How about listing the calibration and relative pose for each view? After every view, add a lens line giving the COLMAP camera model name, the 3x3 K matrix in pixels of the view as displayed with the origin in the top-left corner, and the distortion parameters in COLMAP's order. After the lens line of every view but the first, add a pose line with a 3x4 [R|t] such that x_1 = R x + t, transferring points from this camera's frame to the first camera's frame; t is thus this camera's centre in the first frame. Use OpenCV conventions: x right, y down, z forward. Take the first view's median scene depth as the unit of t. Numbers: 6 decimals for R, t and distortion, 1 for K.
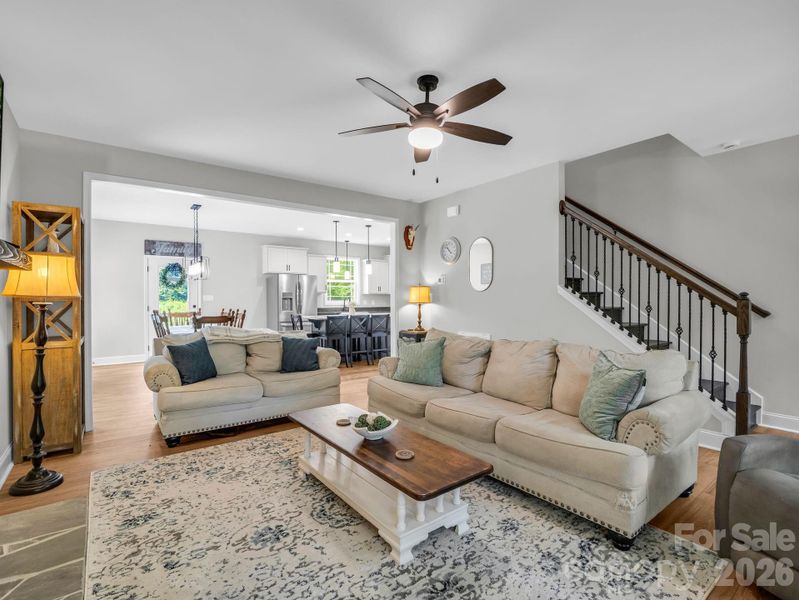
lens RADIAL K [[389.4, 0, 399.5], [0, 389.4, 300.0], [0, 0, 1]] dist [-0.000148, 0.000015]
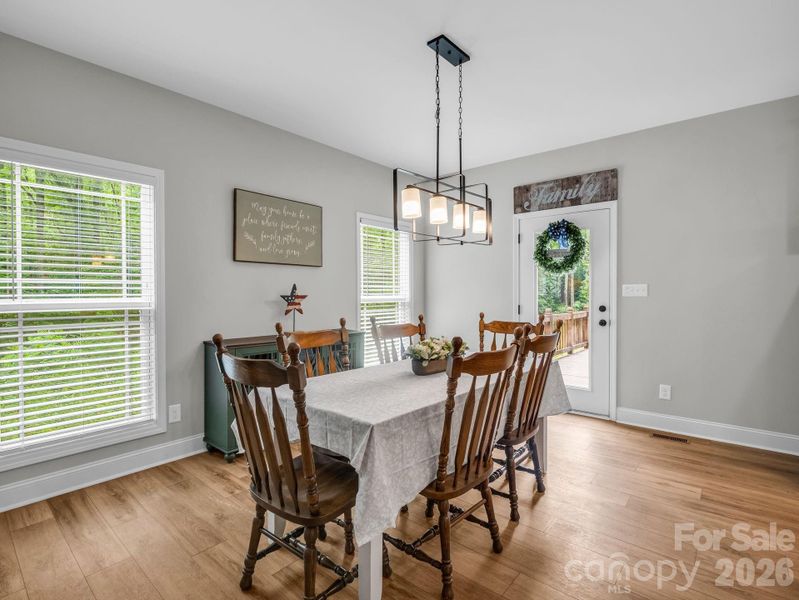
lens RADIAL K [[389.4, 0, 399.5], [0, 389.4, 300.0], [0, 0, 1]] dist [-0.000148, 0.000015]
pose [[0.207485, 0.016350, -0.978102, -0.128807], [-0.003243, 0.999866, 0.016026, -0.000035], [0.978233, -0.000153, 0.207510, 0.695890]]
